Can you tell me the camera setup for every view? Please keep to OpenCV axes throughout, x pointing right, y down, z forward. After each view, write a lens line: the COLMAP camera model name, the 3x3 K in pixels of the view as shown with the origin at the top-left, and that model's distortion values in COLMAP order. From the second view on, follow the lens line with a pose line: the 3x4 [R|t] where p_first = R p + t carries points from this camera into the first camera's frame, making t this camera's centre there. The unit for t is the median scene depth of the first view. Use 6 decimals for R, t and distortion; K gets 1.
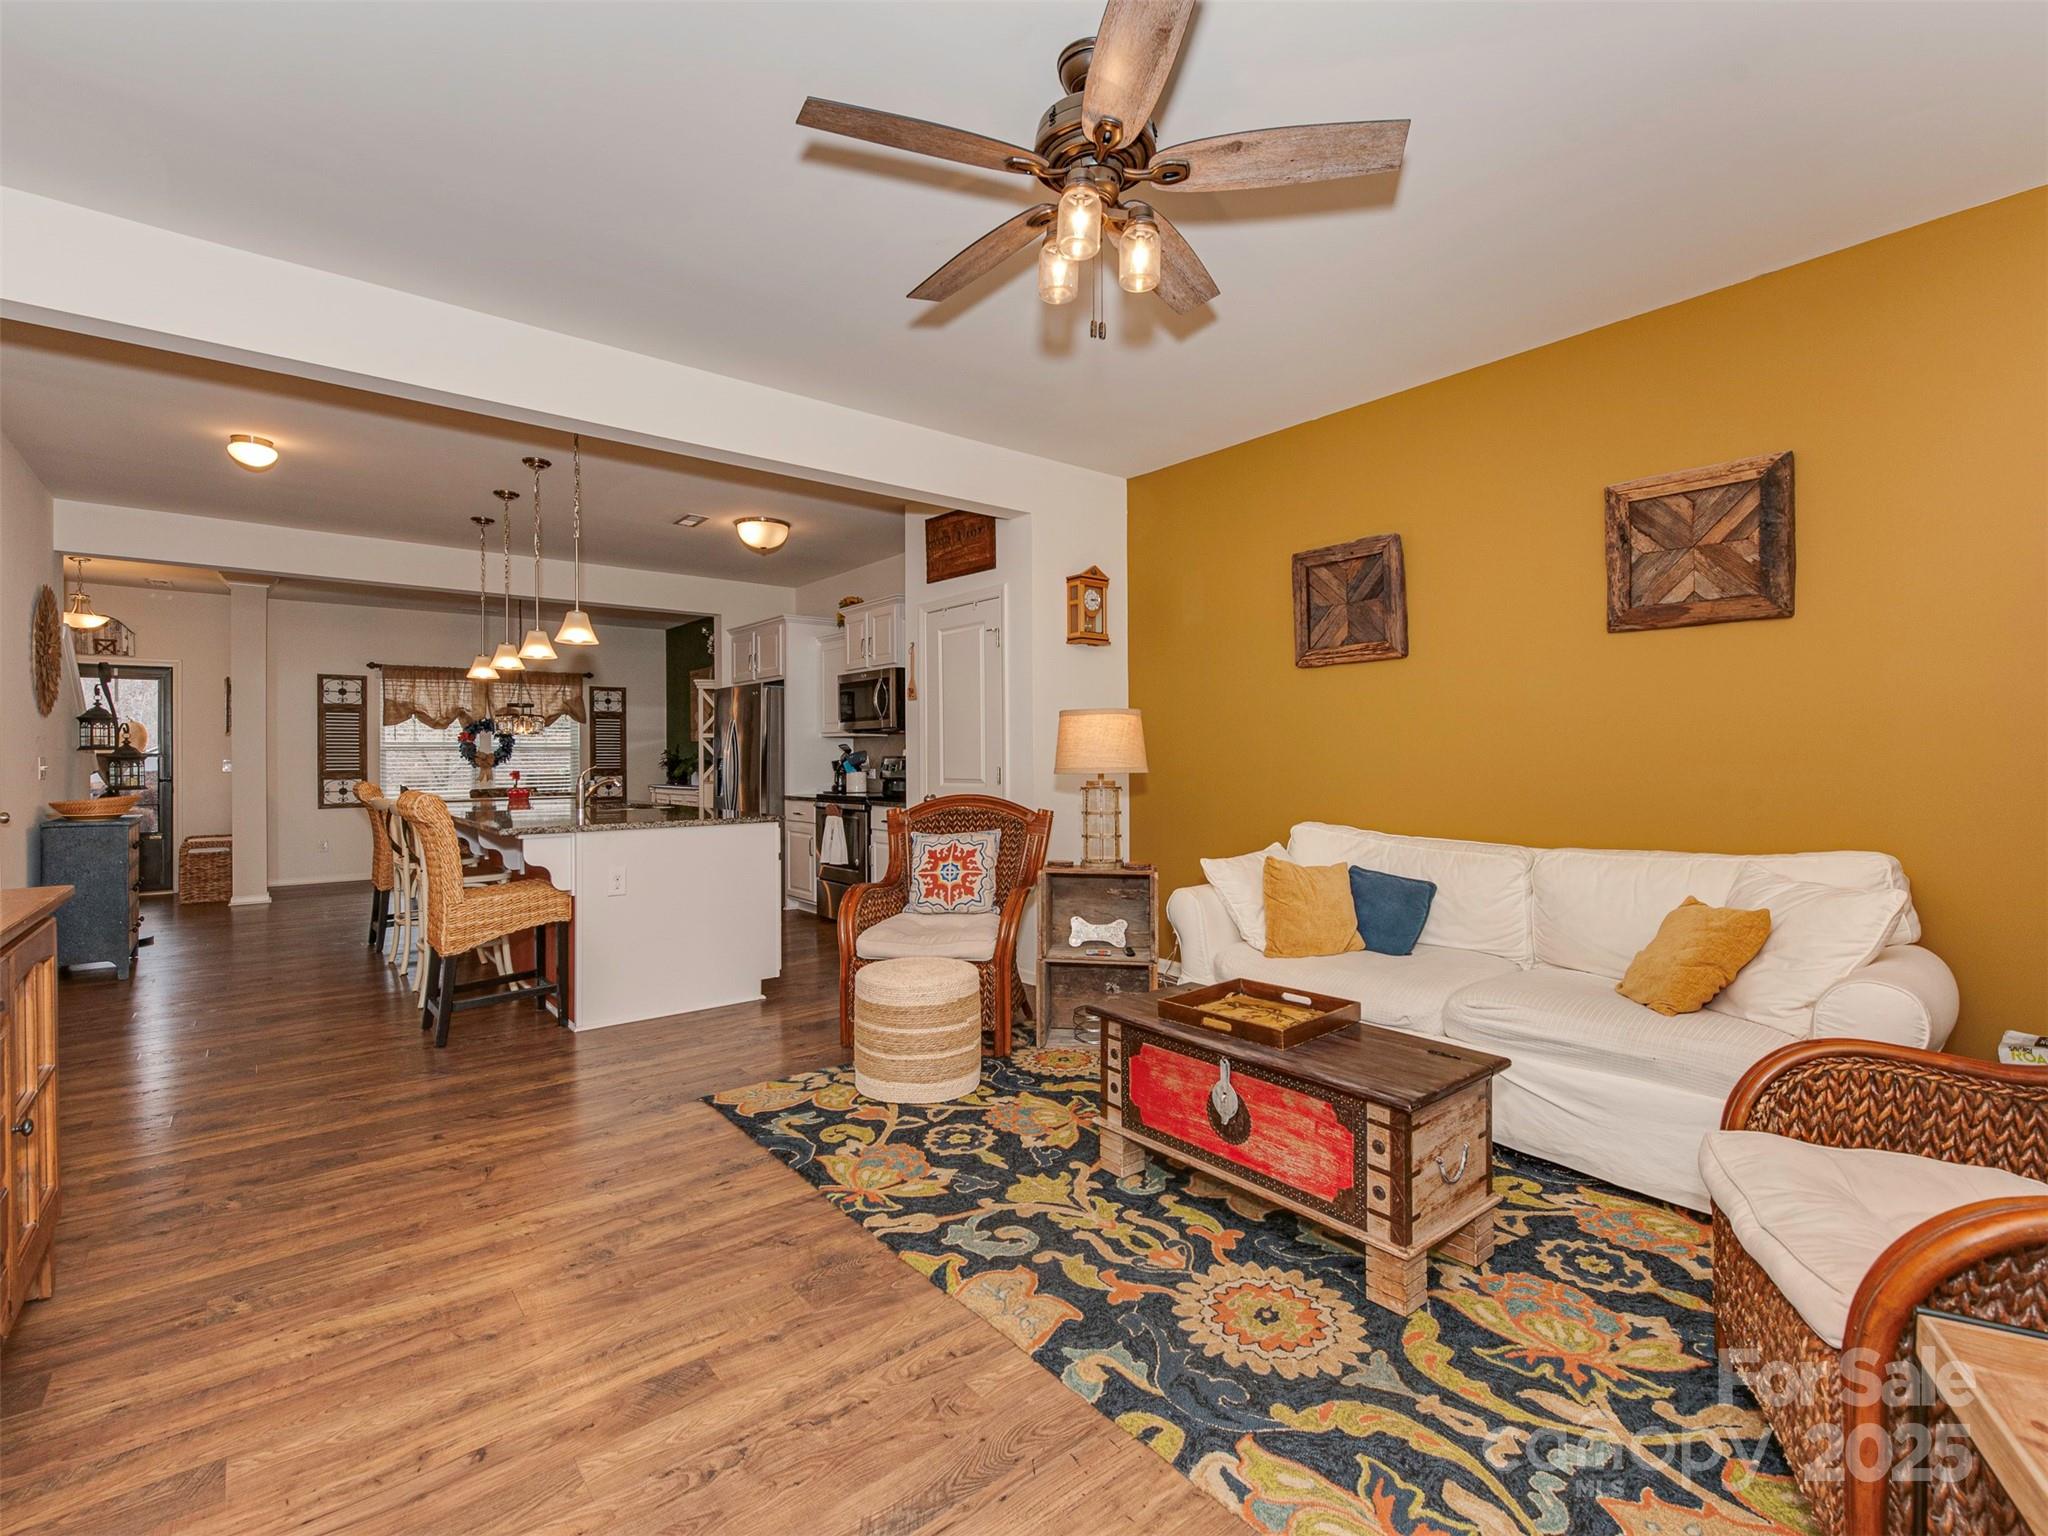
lens RADIAL K [[938.2, 0, 1006.3], [0, 938.2, 755.7], [0, 0, 1]] dist [-0.000951, -0.001600]
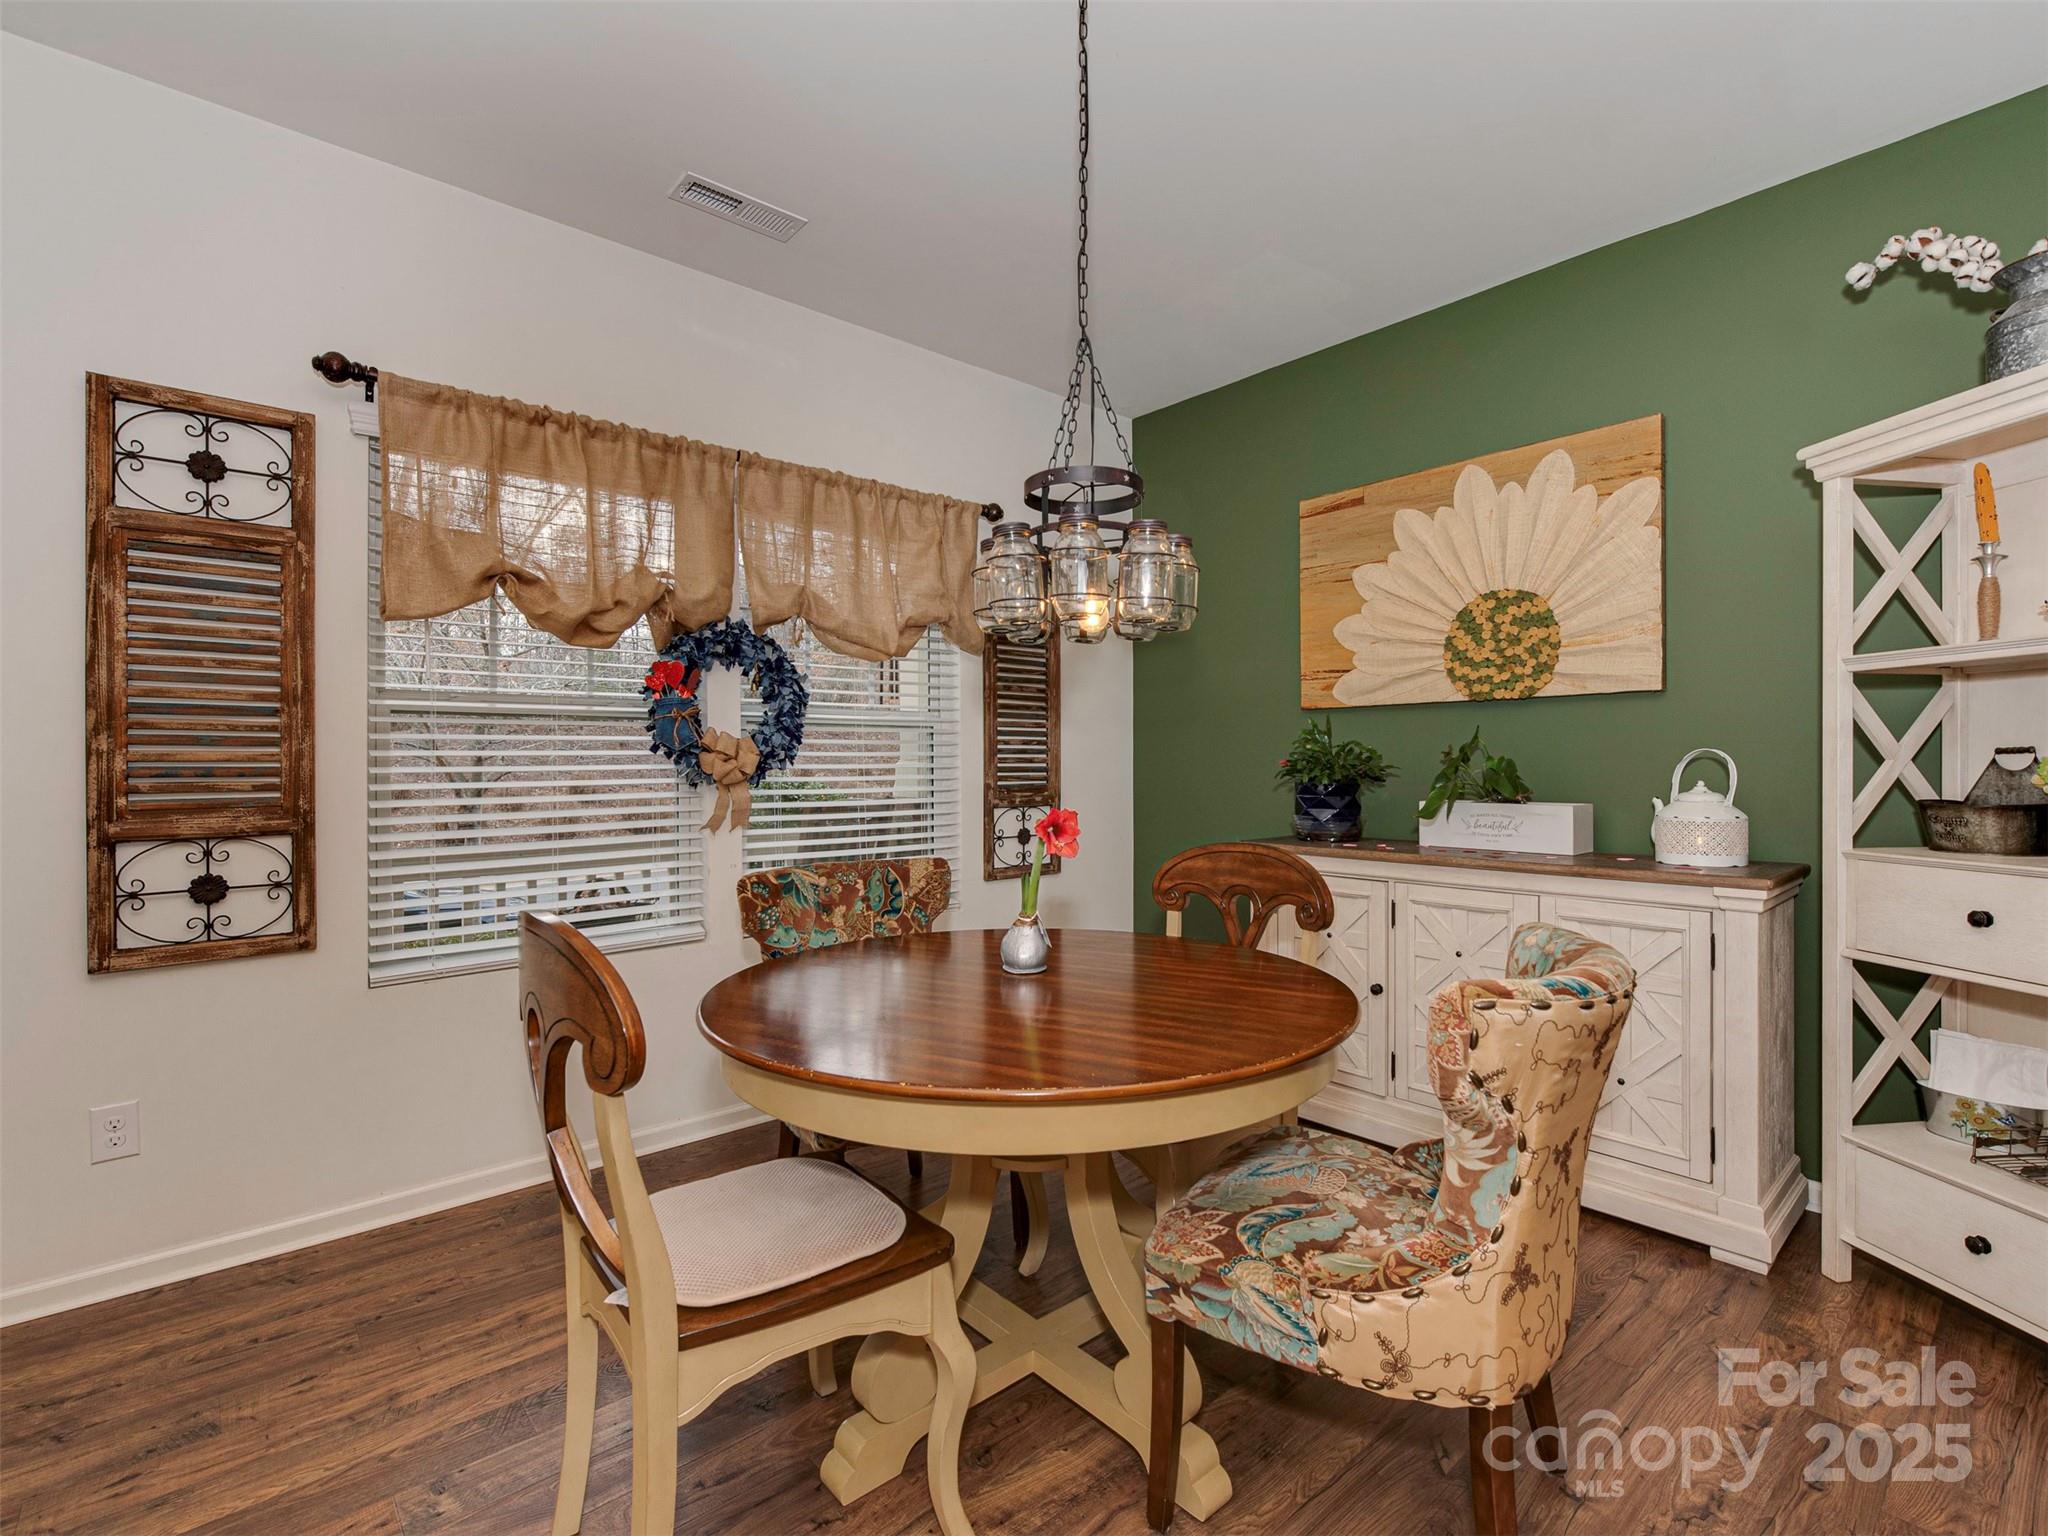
lens RADIAL K [[938.2, 0, 1014.9], [0, 938.2, 761.9], [0, 0, 1]] dist [-0.000951, -0.001600]
pose [[0.998444, 0.002053, 0.055721, -1.650447], [-0.002016, 0.999998, -0.000710, 0.017105], [-0.055723, 0.000596, 0.998446, 2.400211]]
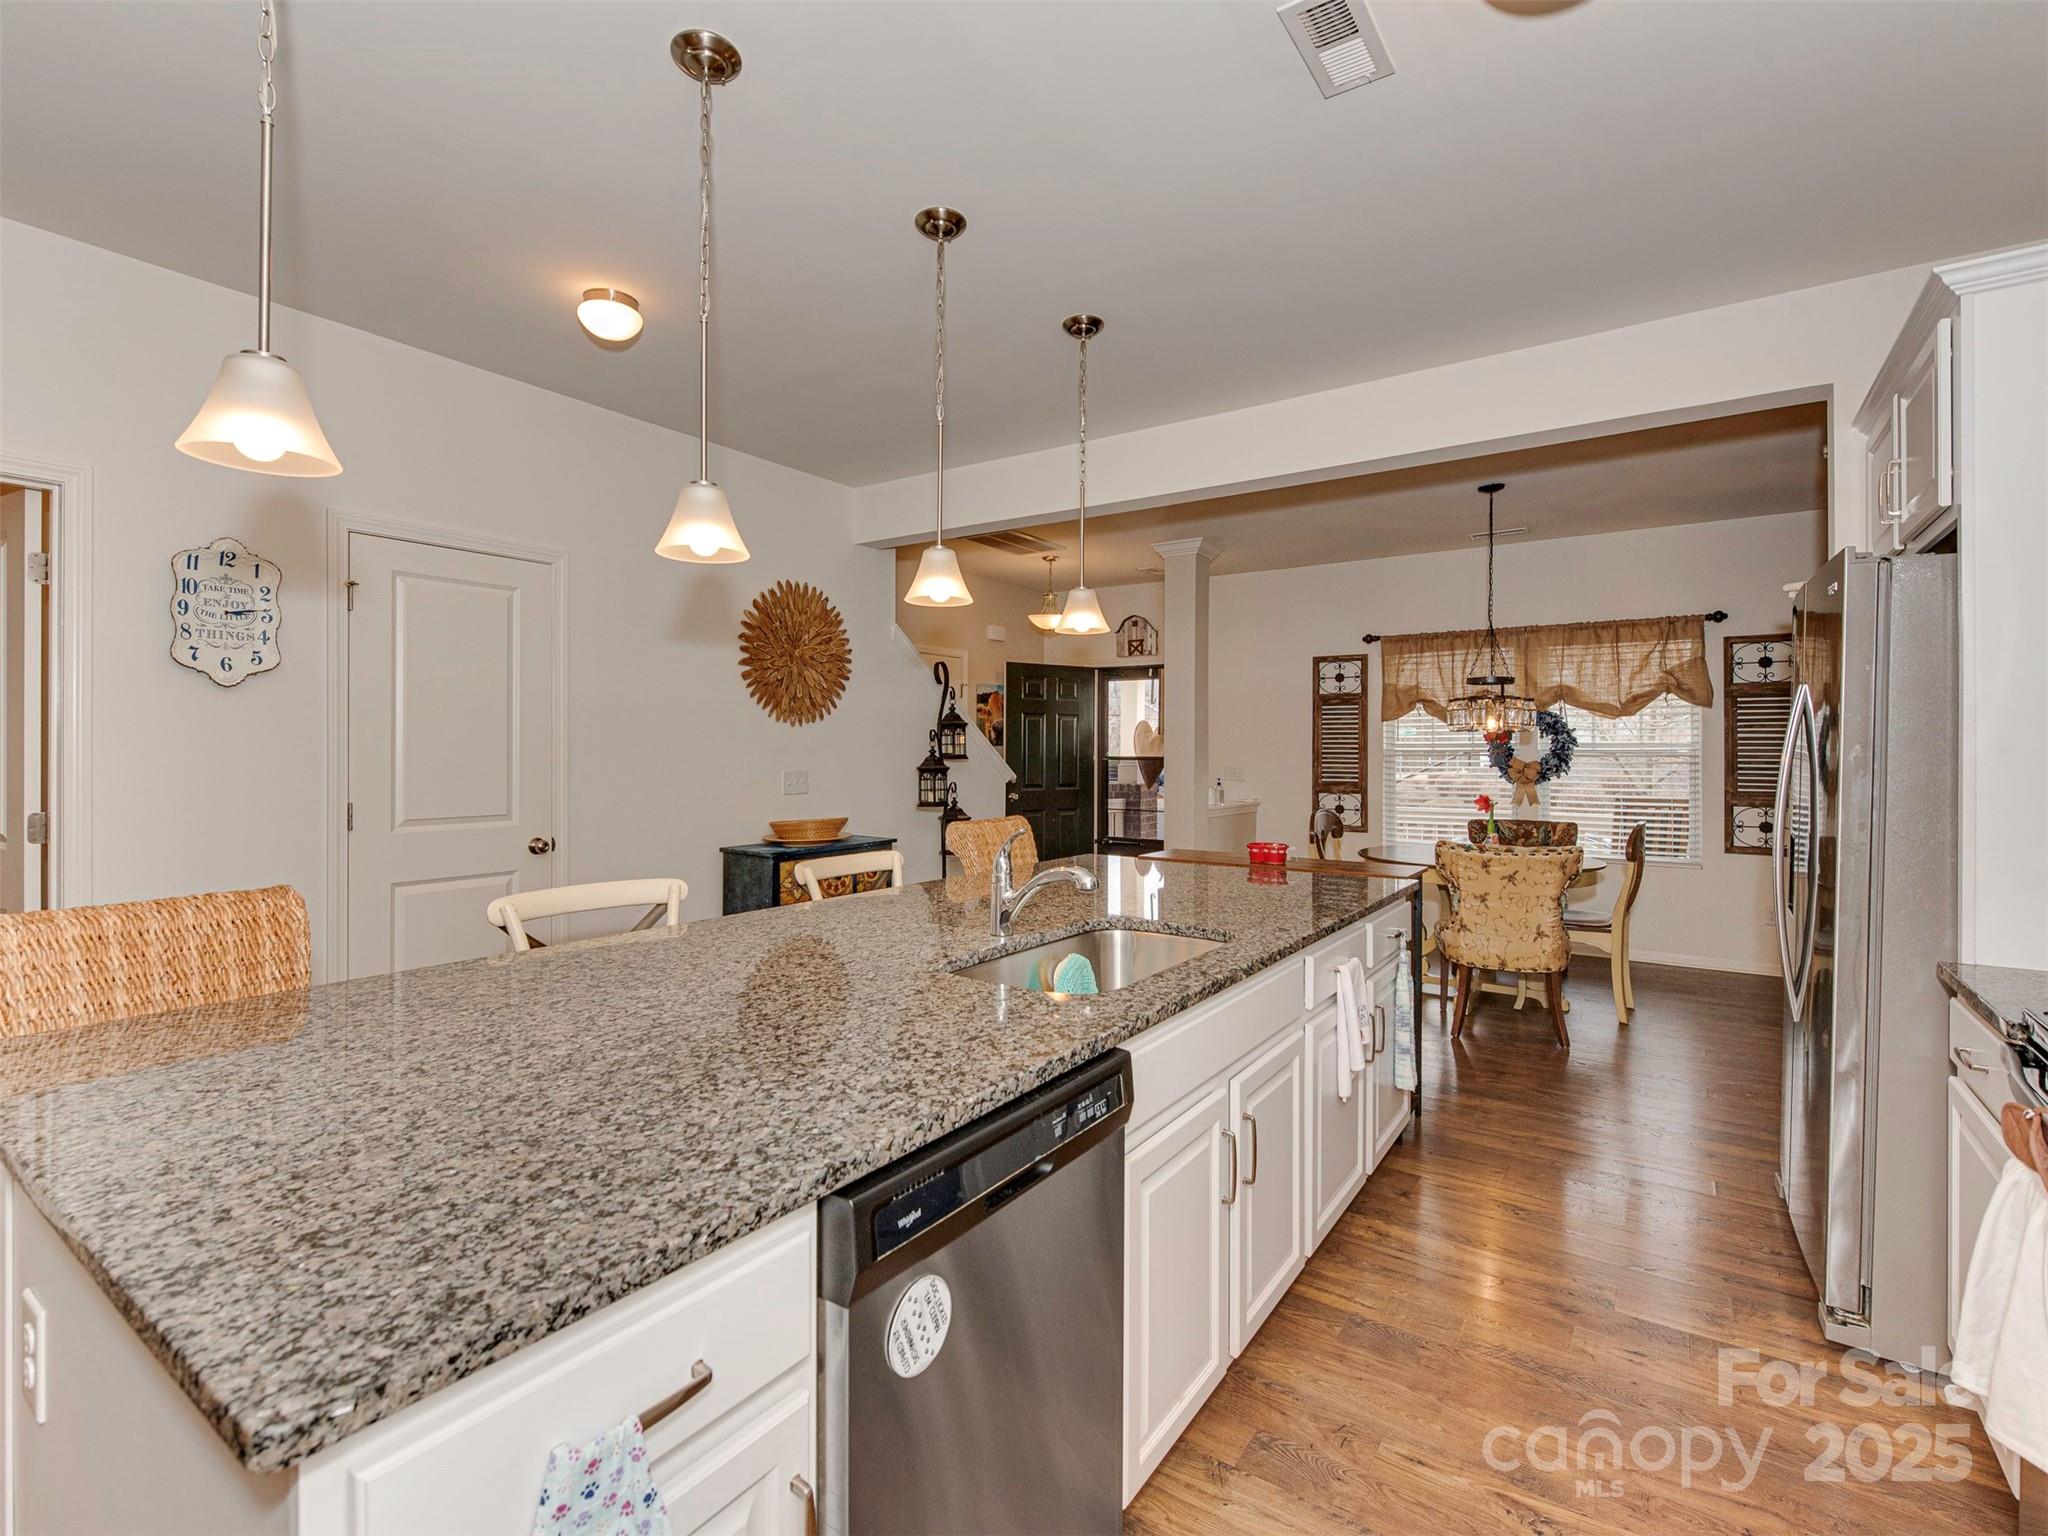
lens RADIAL K [[938.2, 0, 1009.3], [0, 938.2, 762.8], [0, 0, 1]] dist [-0.000951, -0.001600]
pose [[0.283787, 0.021952, -0.958636, -0.177595], [-0.003686, 0.999755, 0.021803, -0.047578], [0.958880, -0.002654, 0.283799, 1.683173]]
